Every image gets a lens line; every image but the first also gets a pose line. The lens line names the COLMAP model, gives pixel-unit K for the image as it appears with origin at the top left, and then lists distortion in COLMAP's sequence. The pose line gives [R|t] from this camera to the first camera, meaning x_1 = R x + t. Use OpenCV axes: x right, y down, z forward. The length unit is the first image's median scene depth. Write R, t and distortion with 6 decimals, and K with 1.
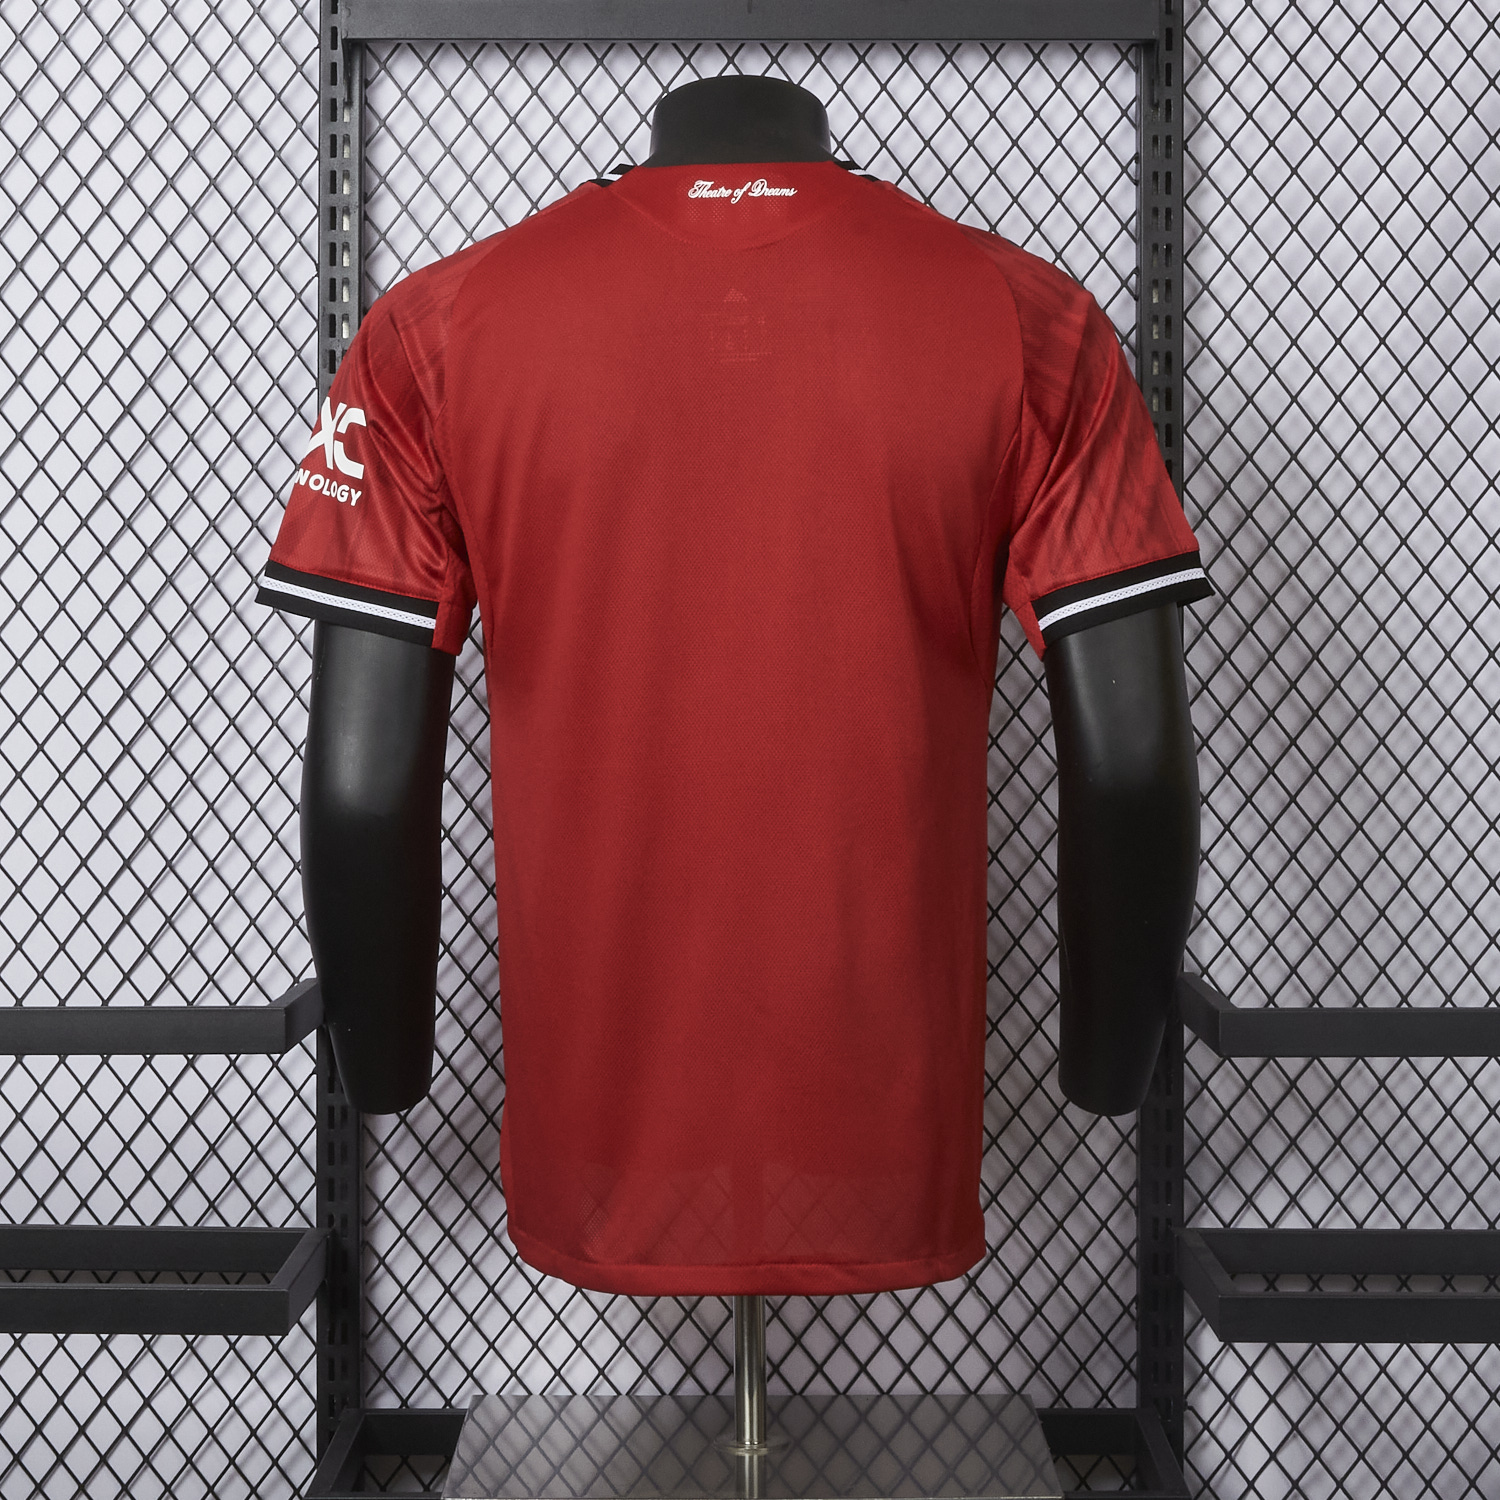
lens RADIAL K [[3326.1, 0, 748.5], [0, 3326.1, 740.7], [0, 0, 1]] dist [-0.028202, 0.000000]
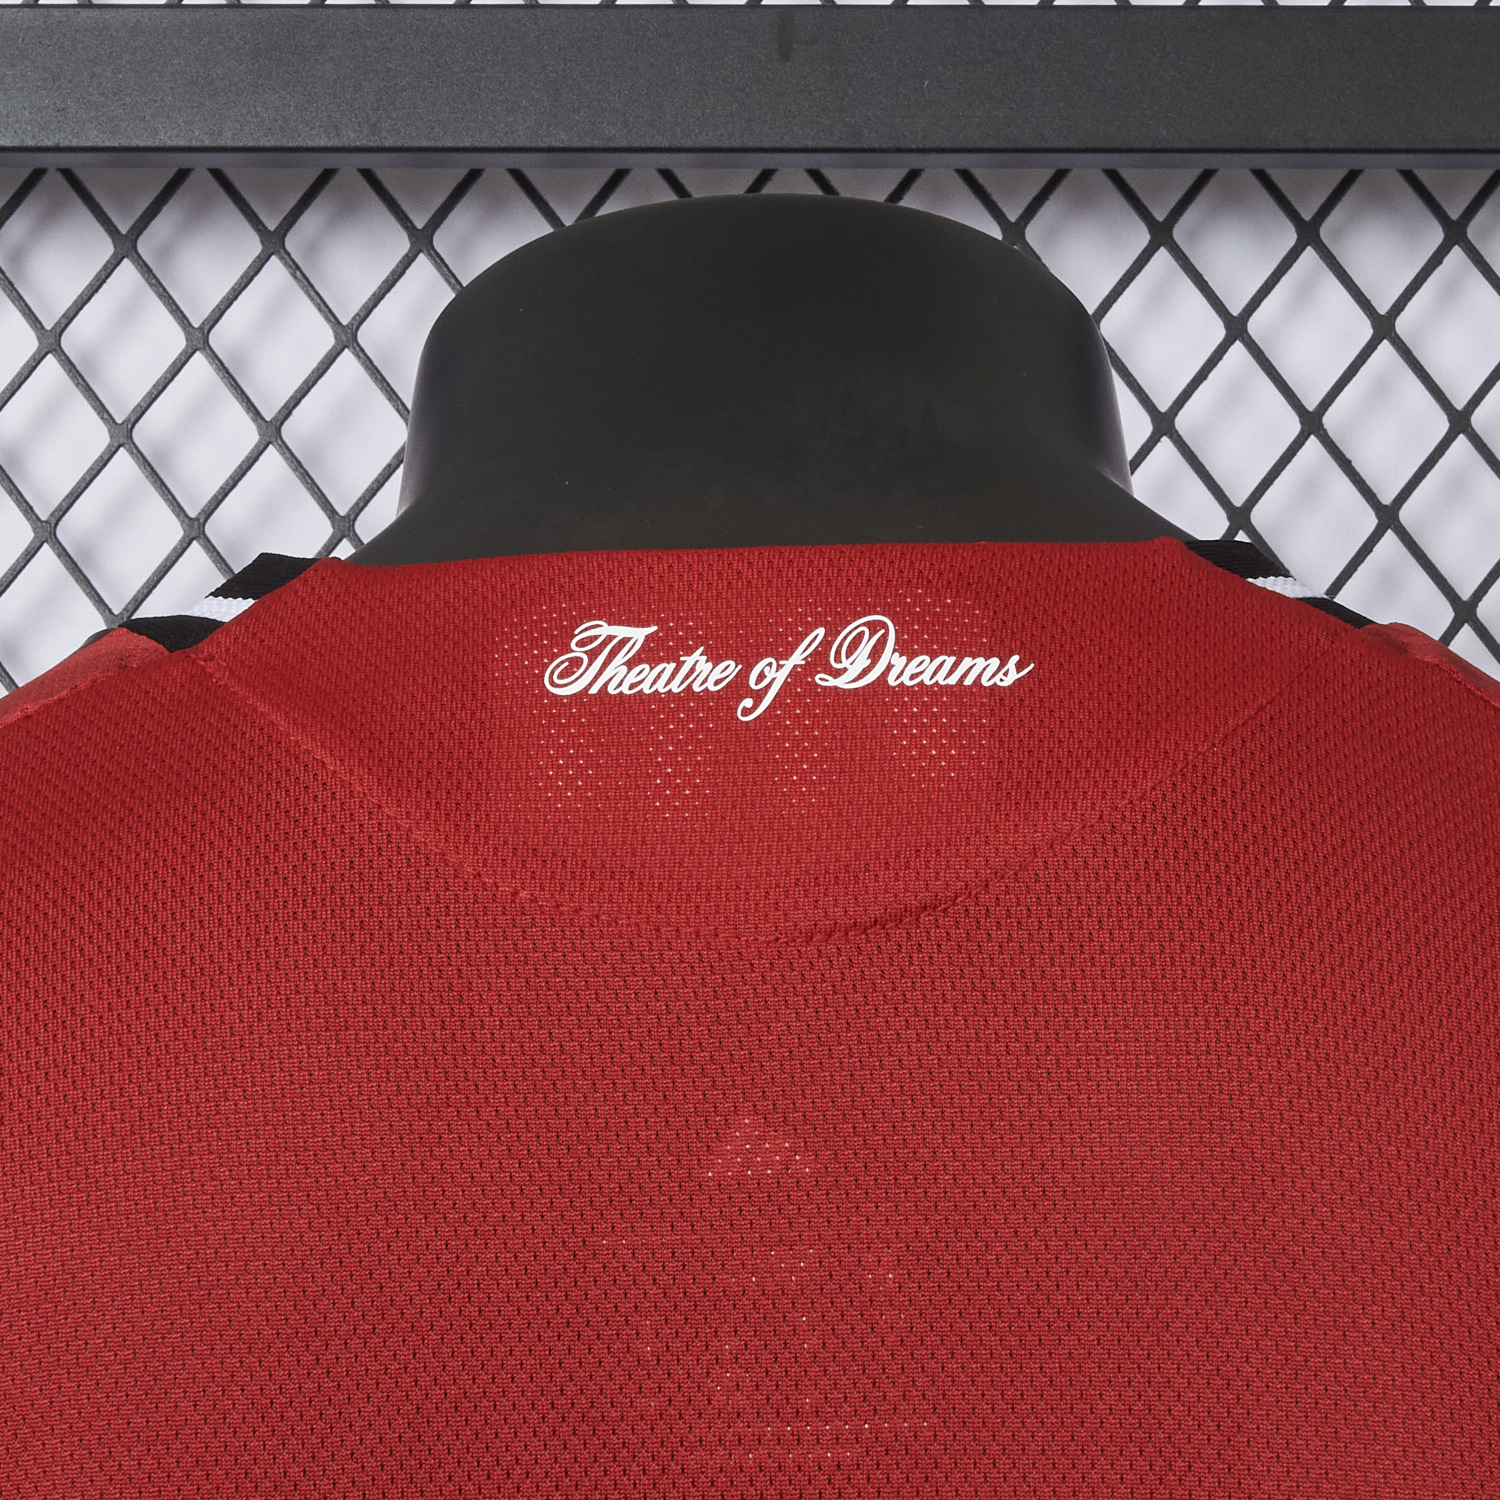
lens RADIAL K [[3326.1, 0, 750.1], [0, 3326.1, 750.1], [0, 0, 1]] dist [-0.028202, 0.000000]
pose [[0.999849, 0.000988, 0.017349, -0.008103], [0.001585, 0.989036, -0.147666, -0.126596], [-0.017305, 0.147671, 0.988885, 0.778303]]
